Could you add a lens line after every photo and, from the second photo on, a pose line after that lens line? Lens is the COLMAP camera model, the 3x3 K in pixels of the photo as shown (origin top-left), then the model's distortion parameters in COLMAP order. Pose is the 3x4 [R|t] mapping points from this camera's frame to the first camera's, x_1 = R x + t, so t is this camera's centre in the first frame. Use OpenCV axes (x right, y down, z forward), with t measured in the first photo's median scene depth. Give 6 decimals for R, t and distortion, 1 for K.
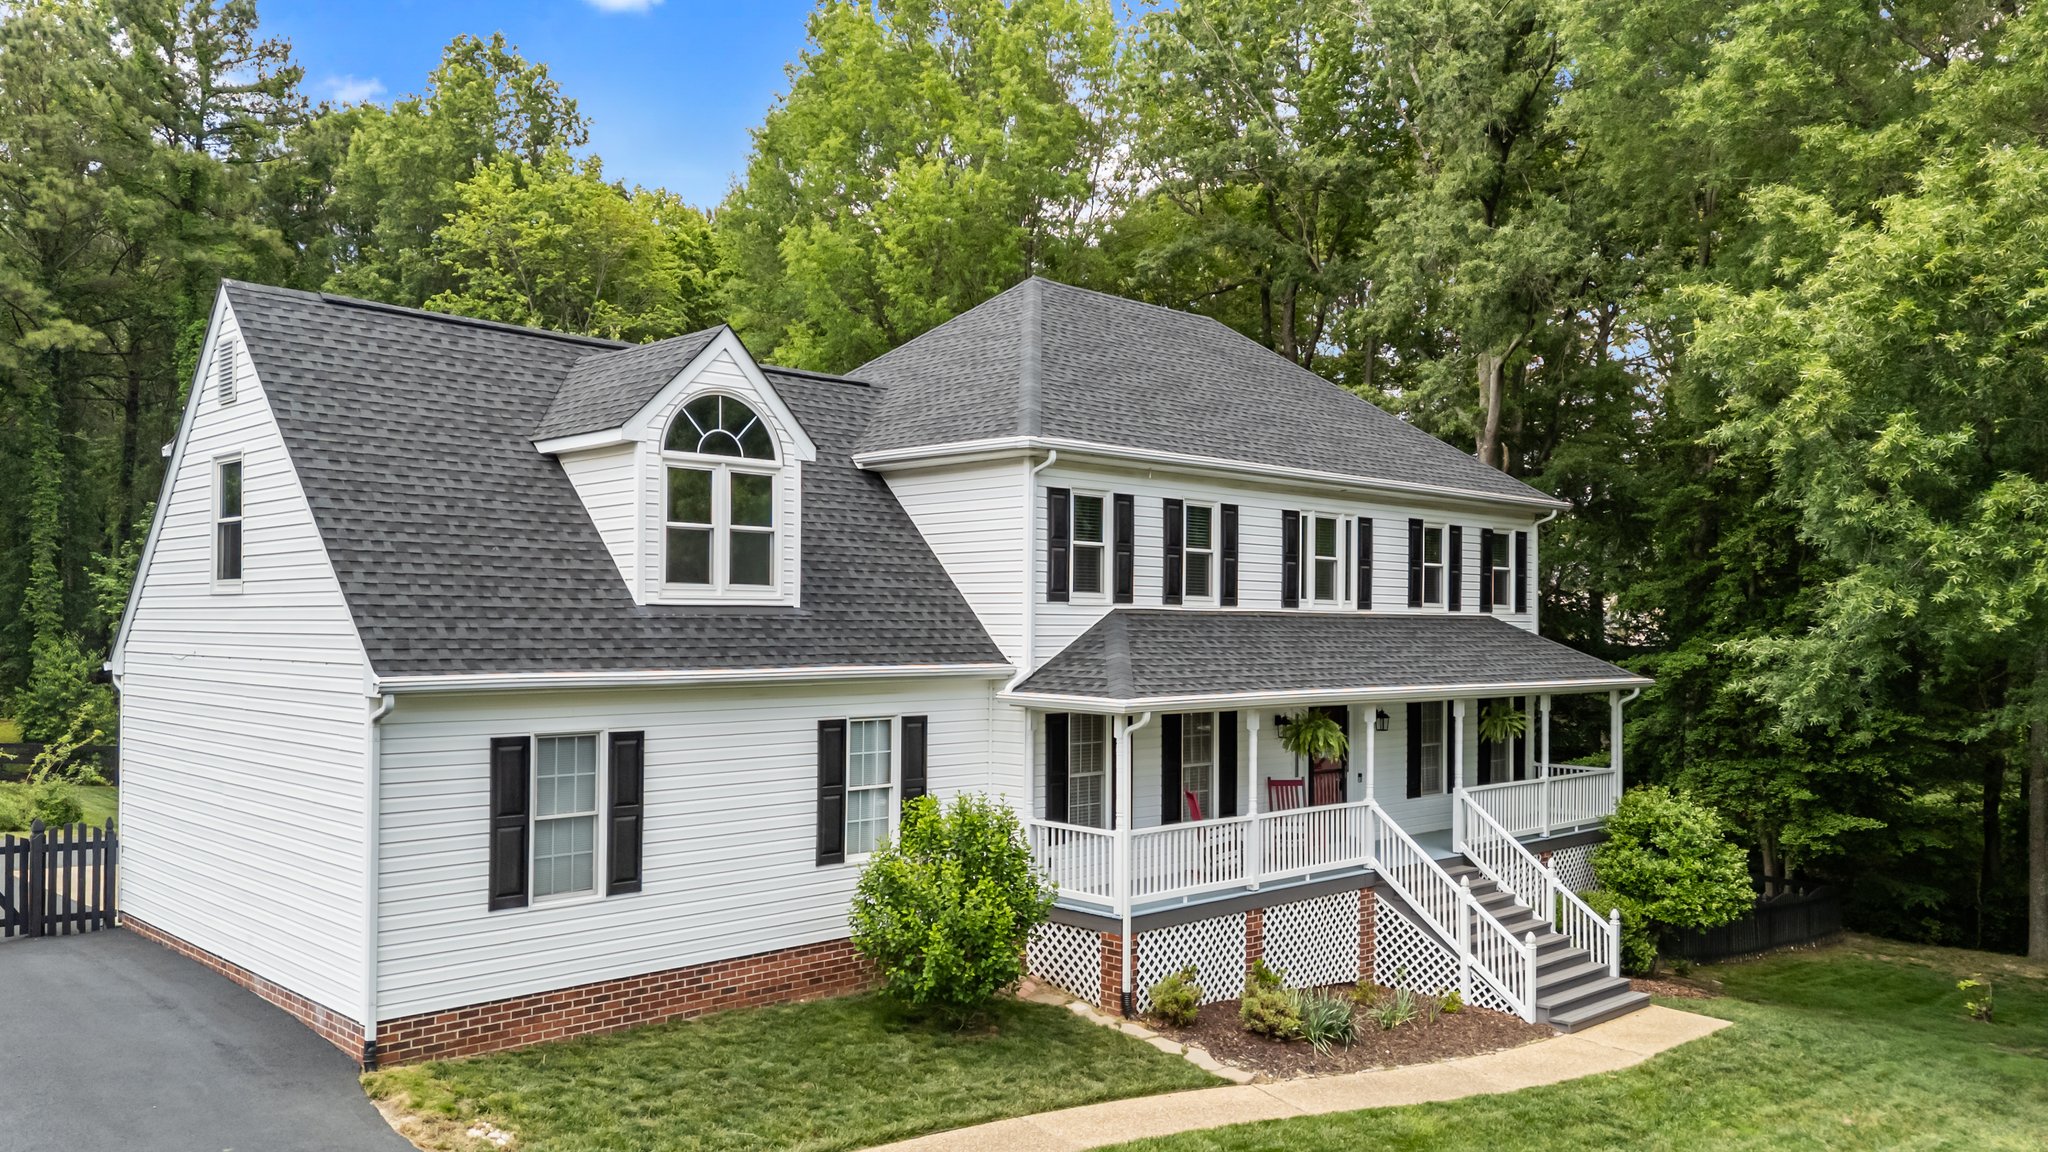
lens RADIAL K [[1513.3, 0, 1016.9], [0, 1513.3, 618.1], [0, 0, 1]] dist [0.100019, -0.105463]
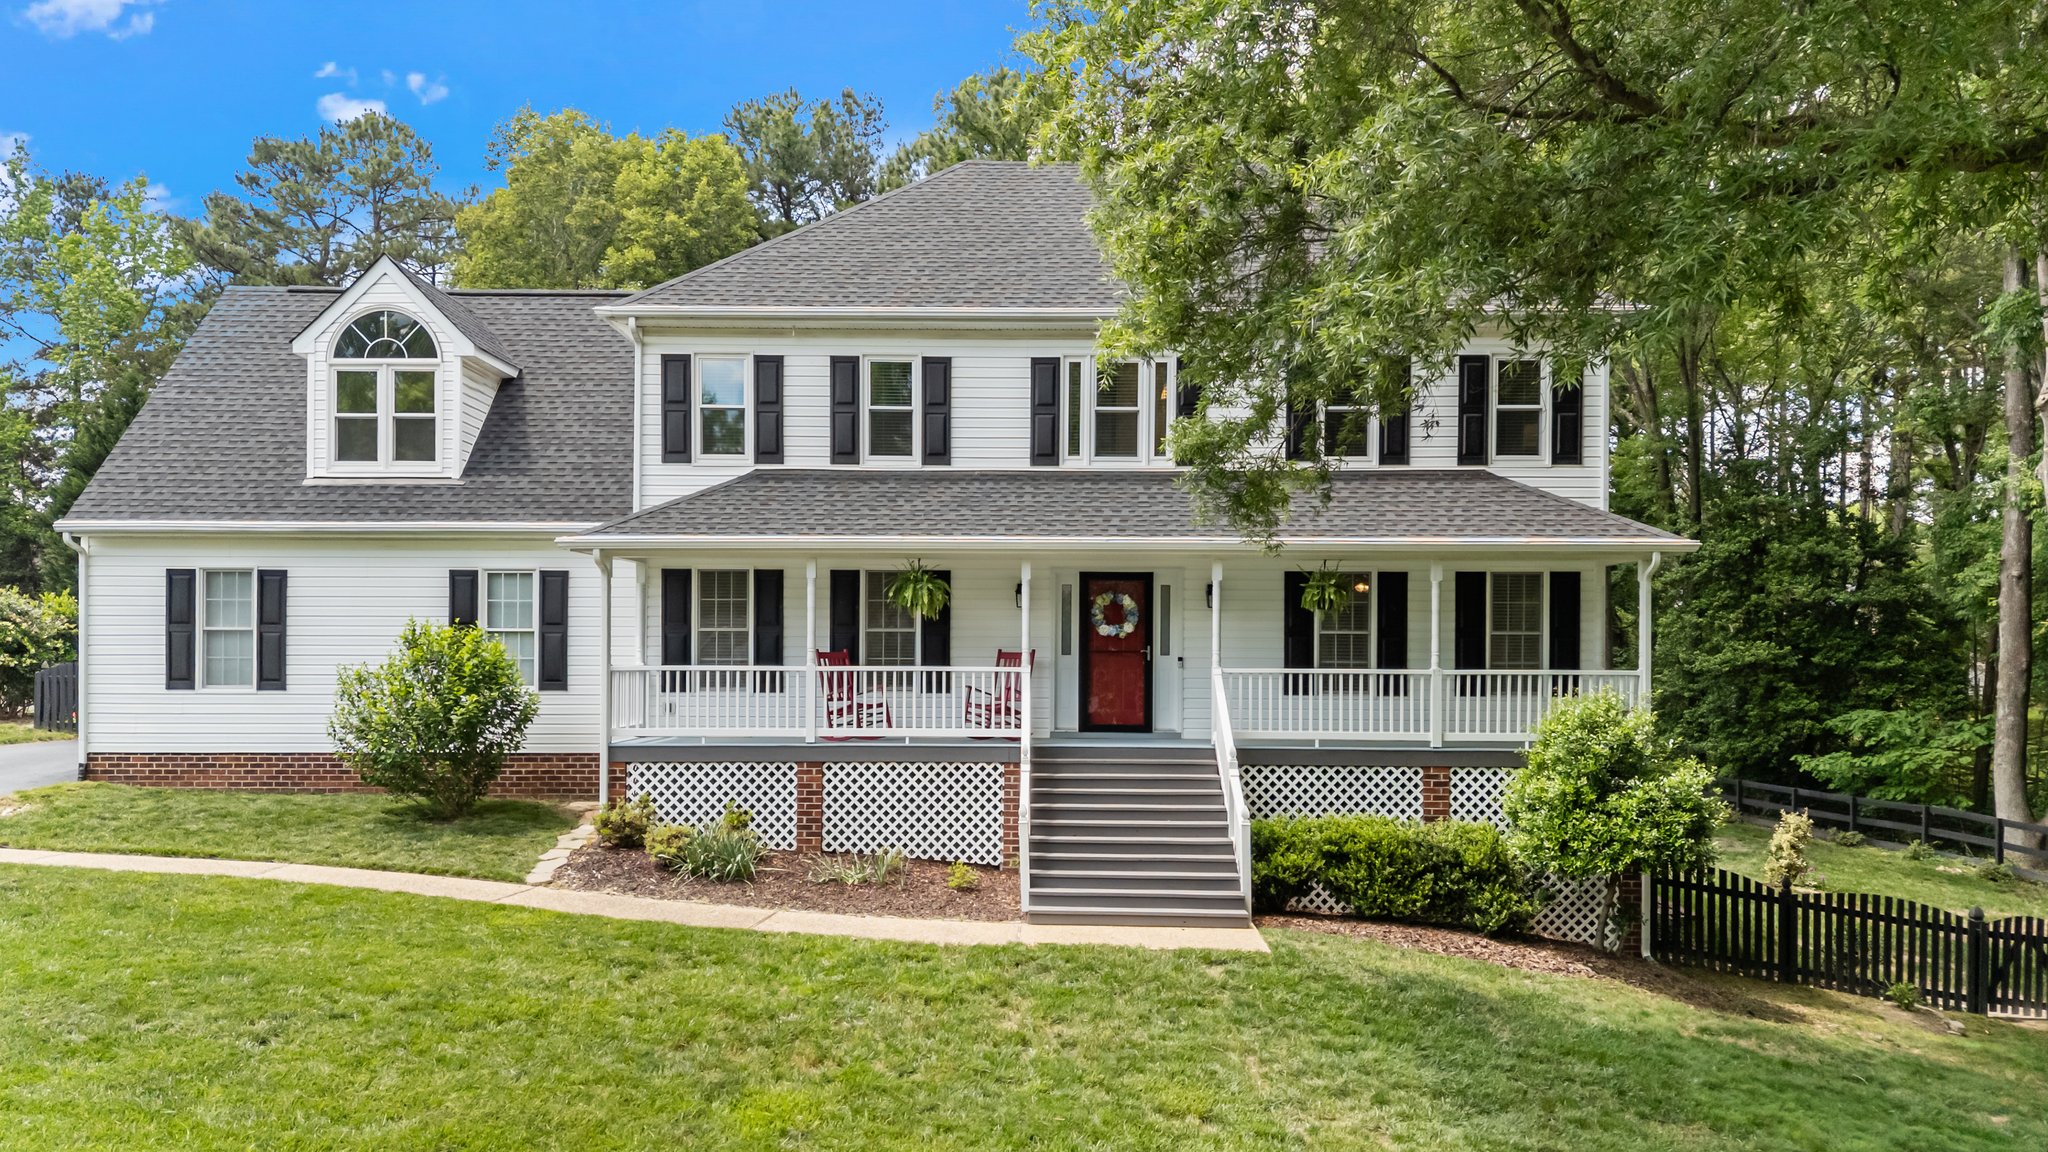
lens RADIAL K [[1511.5, 0, 1025.5], [0, 1511.5, 646.1], [0, 0, 1]] dist [0.086871, -0.091878]
pose [[0.711675, -0.007345, -0.702470, 1.011613], [0.005229, 0.999973, -0.005159, 0.132595], [0.702489, -0.000002, 0.711694, 0.441453]]
